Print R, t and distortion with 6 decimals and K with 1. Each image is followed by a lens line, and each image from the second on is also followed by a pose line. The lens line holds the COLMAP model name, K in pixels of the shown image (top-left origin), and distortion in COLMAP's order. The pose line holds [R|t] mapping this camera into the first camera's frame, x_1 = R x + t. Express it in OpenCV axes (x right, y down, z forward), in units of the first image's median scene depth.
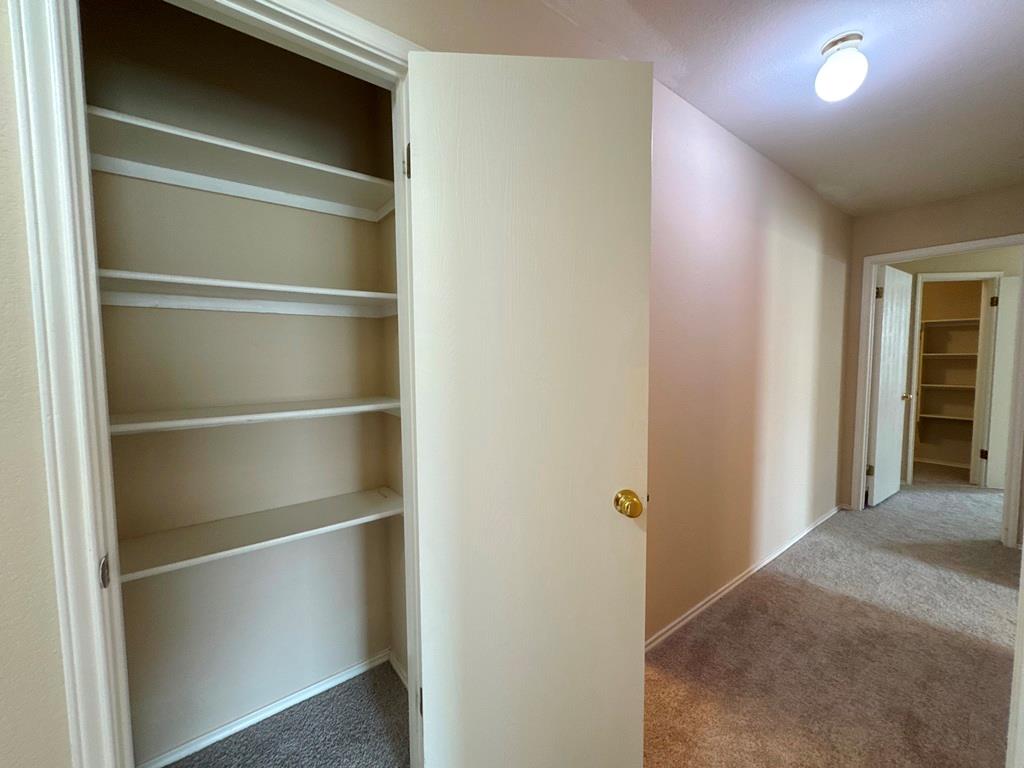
lens RADIAL K [[409.9, 0, 512.5], [0, 409.9, 385.0], [0, 0, 1]] dist [-0.004437, 0.000872]
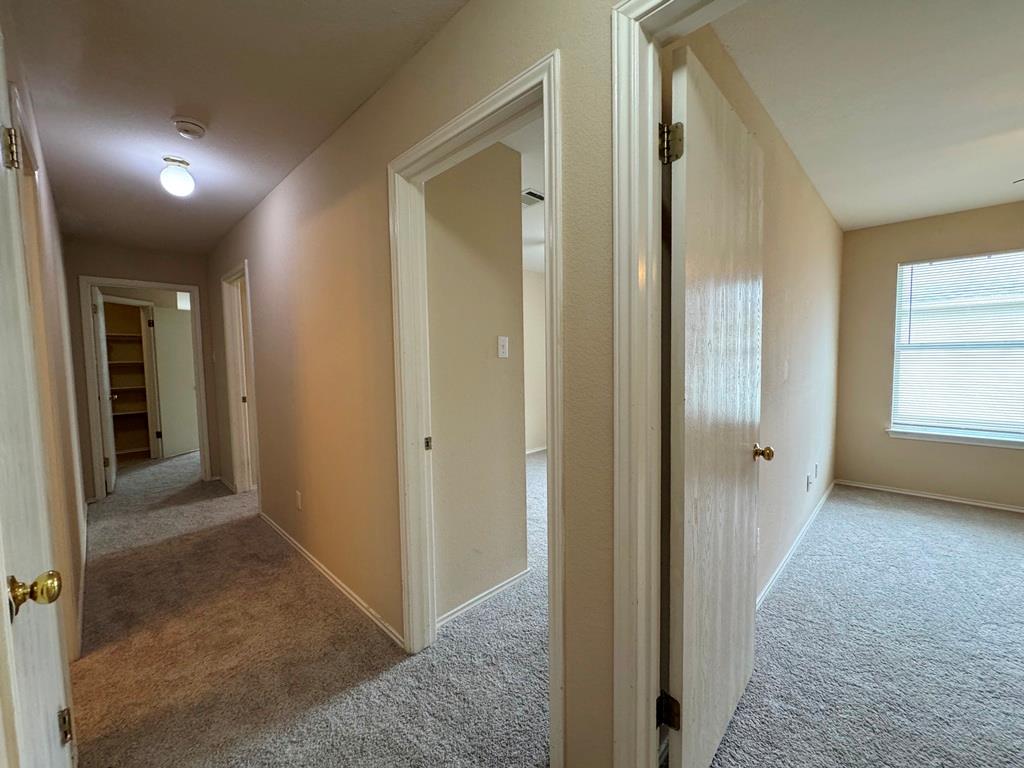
lens RADIAL K [[409.9, 0, 511.4], [0, 409.9, 382.9], [0, 0, 1]] dist [-0.004437, 0.000872]
pose [[-0.139632, -0.054698, 0.988692, -0.565194], [0.081708, 0.994432, 0.066555, 0.003561], [-0.986827, 0.090077, -0.134385, 0.005566]]
